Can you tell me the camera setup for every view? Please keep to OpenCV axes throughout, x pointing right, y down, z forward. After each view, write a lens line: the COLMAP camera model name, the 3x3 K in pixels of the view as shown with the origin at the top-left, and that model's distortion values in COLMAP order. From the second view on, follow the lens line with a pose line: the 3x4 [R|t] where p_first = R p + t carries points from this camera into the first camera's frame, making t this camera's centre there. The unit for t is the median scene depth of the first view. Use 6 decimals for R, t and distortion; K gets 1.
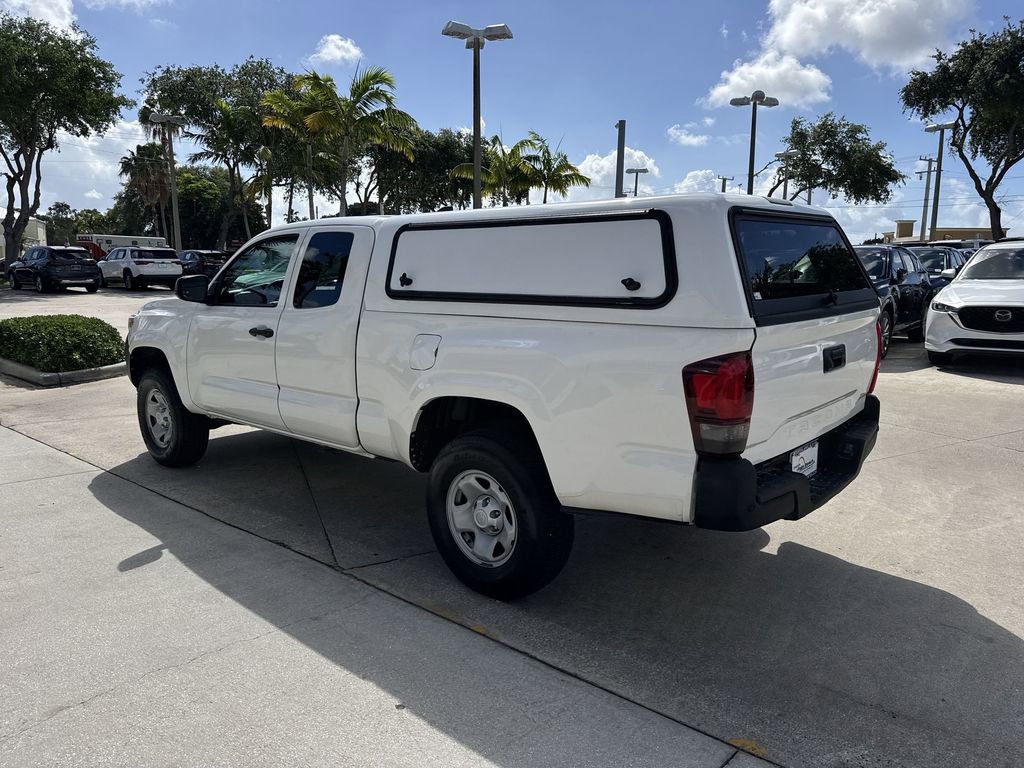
lens RADIAL K [[721.2, 0, 515.0], [0, 721.2, 367.8], [0, 0, 1]] dist [0.031655, -0.043178]
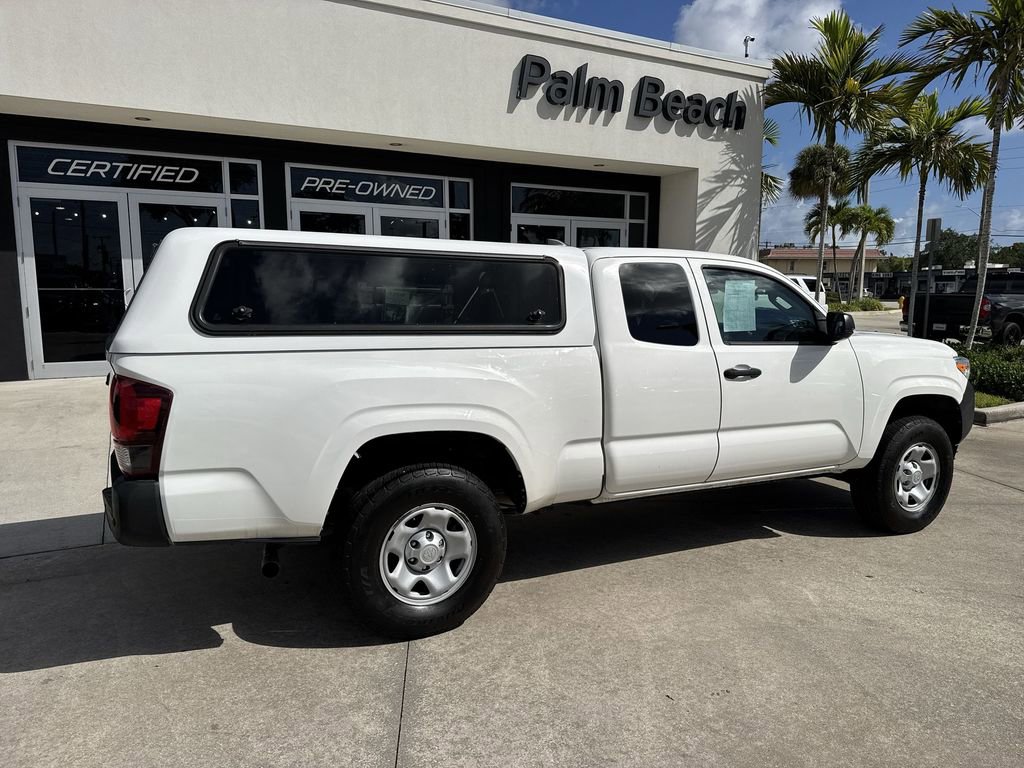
lens RADIAL K [[721.2, 0, 520.2], [0, 721.2, 388.2], [0, 0, 1]] dist [0.031655, -0.043178]
pose [[-0.364429, 0.115792, -0.924004, 0.819806], [-0.139407, 0.974274, 0.177074, -0.189524], [0.920737, 0.193344, -0.338912, 1.296097]]
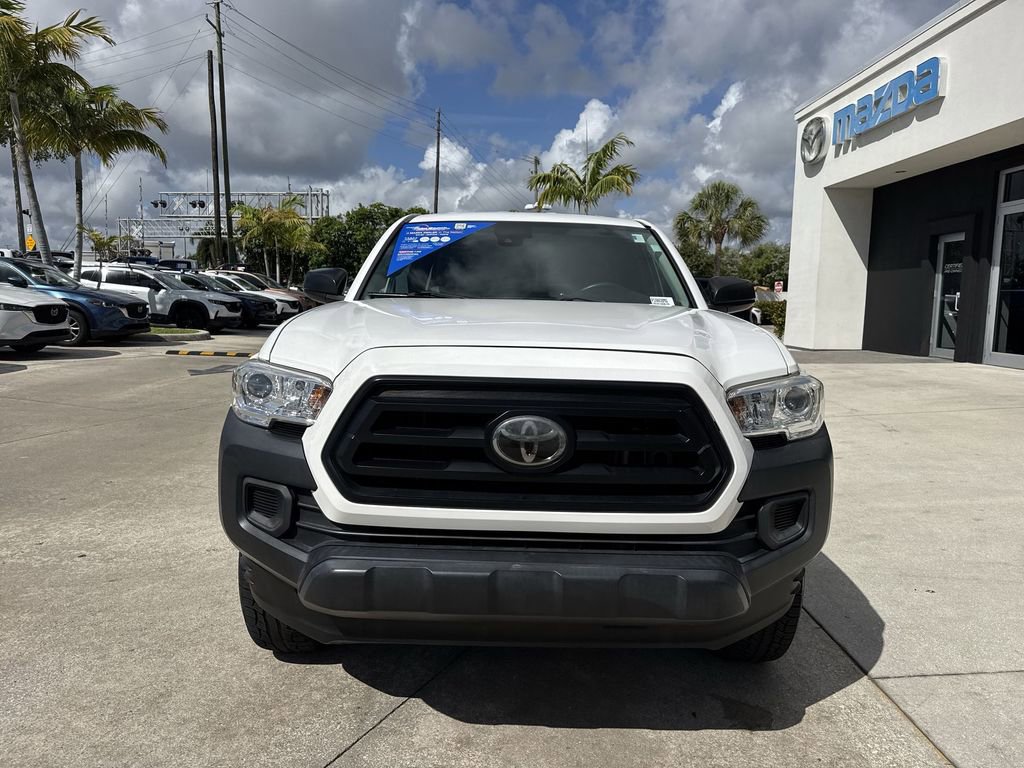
lens RADIAL K [[721.2, 0, 519.6], [0, 721.2, 390.8], [0, 0, 1]] dist [0.031655, -0.043178]
pose [[-0.659511, -0.107643, 0.743947, -0.882908], [0.091165, 0.970934, 0.221304, -0.200590], [-0.746146, 0.213774, -0.630529, 1.692244]]
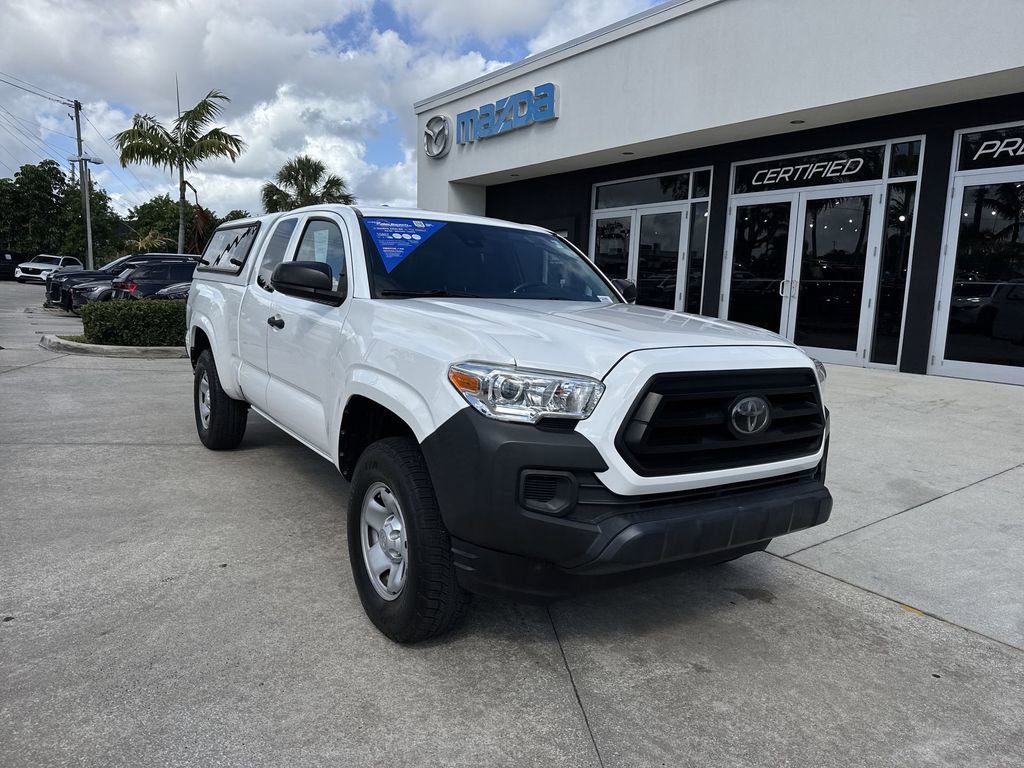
lens RADIAL K [[721.2, 0, 509.2], [0, 721.2, 378.6], [0, 0, 1]] dist [0.031655, -0.043178]
pose [[-0.963208, -0.072351, 0.258833, -0.565618], [-0.000248, 0.963321, 0.268352, -0.259067], [-0.268755, 0.258415, -0.927897, 1.991010]]
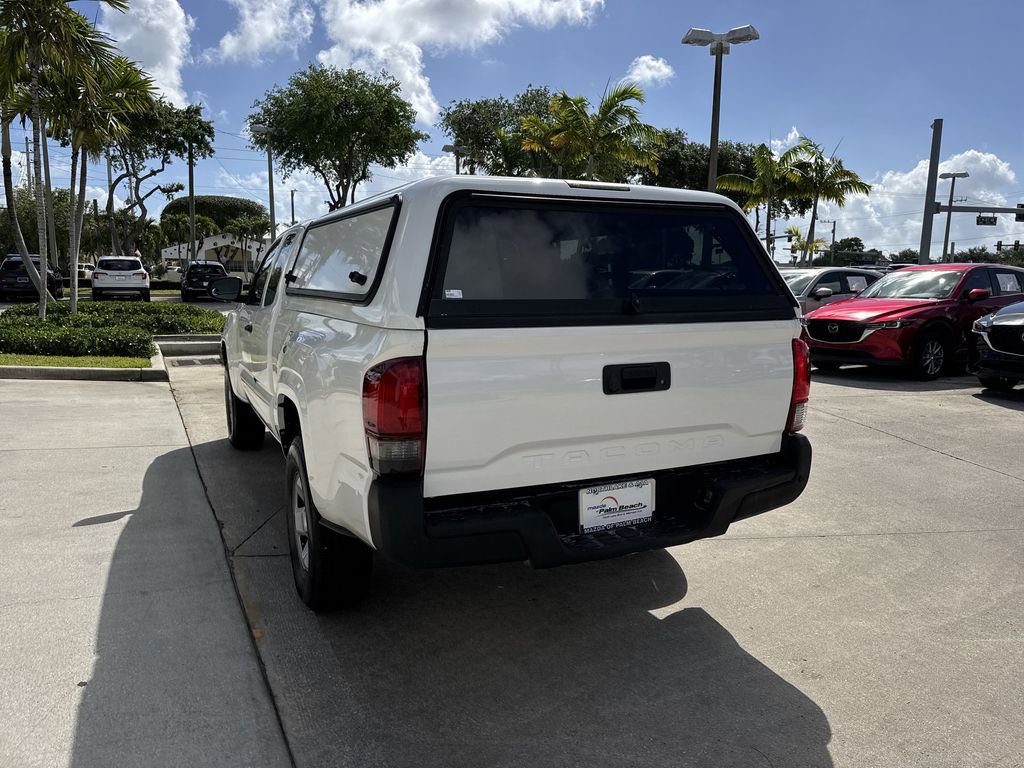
lens RADIAL K [[721.2, 0, 519.0], [0, 721.2, 376.2], [0, 0, 1]] dist [0.031655, -0.043178]
pose [[0.924560, 0.061016, -0.376120, 0.411406], [-0.066176, 0.997808, -0.000801, -0.004004], [0.375246, 0.025630, 0.926571, 0.143595]]
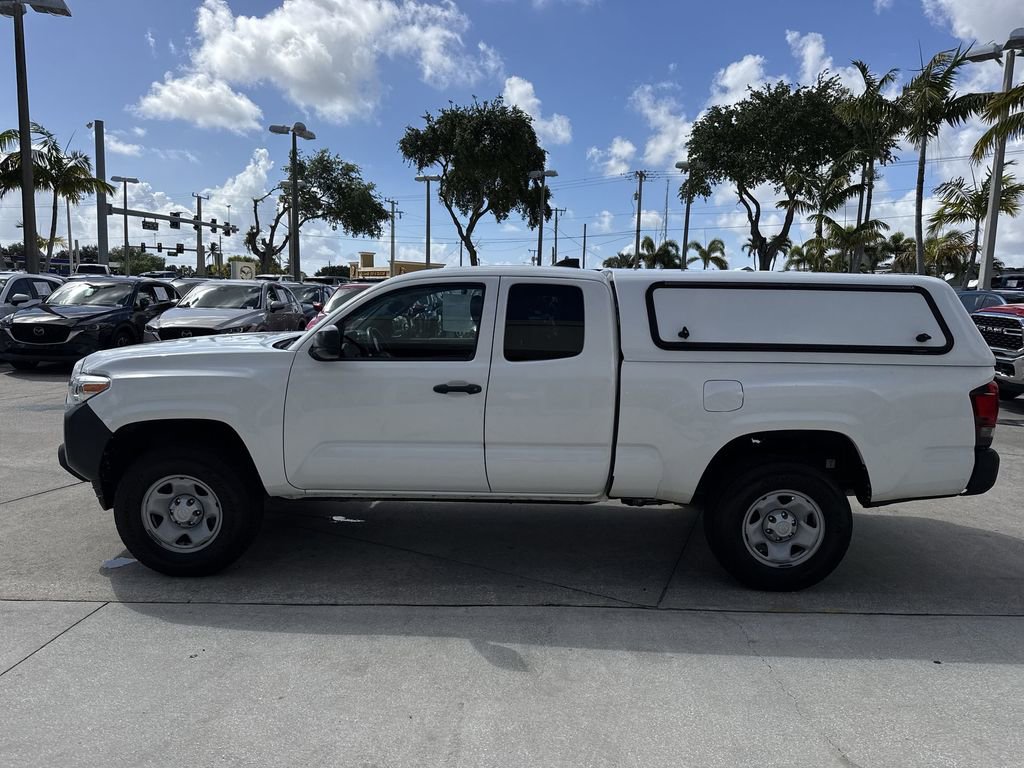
lens RADIAL K [[721.2, 0, 507.7], [0, 721.2, 383.6], [0, 0, 1]] dist [0.031655, -0.043178]
pose [[0.757904, -0.061601, 0.649452, -0.845376], [0.067758, 0.997581, 0.015549, -0.061859], [-0.648838, 0.032221, 0.760244, 0.257676]]
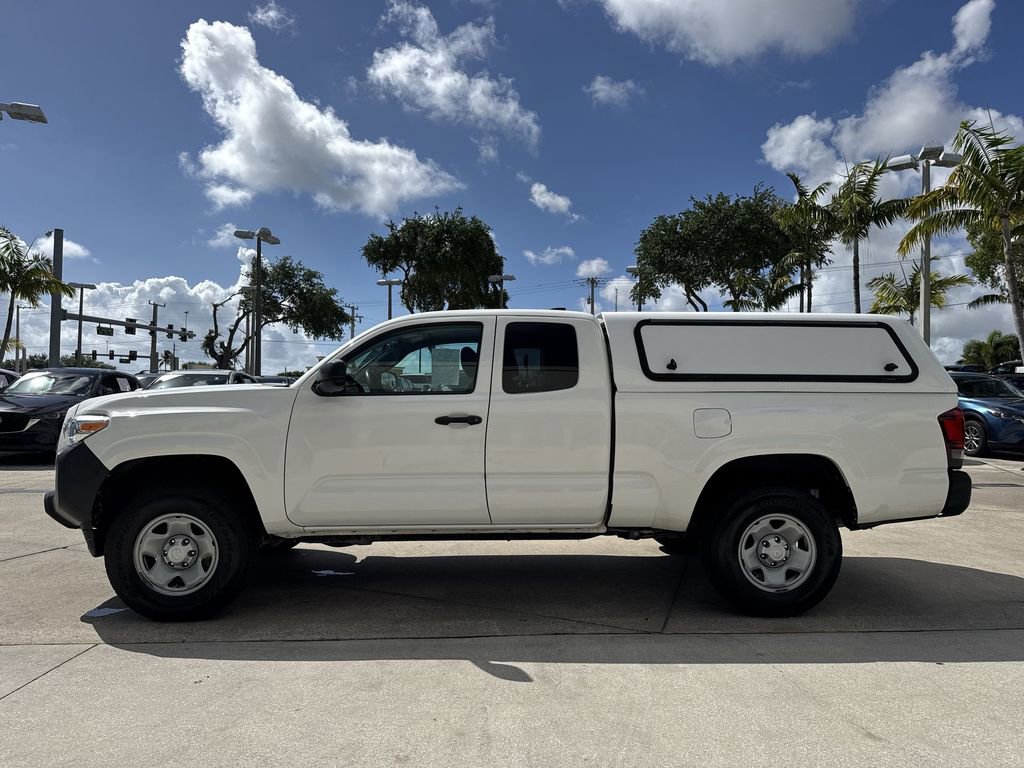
lens RADIAL K [[721.2, 0, 510.9], [0, 721.2, 380.5], [0, 0, 1]] dist [0.031655, -0.043178]
pose [[0.715084, 0.026433, 0.698539, -0.905820], [0.088028, 0.987925, -0.127496, 0.023813], [-0.693474, 0.152661, 0.704122, 0.275893]]
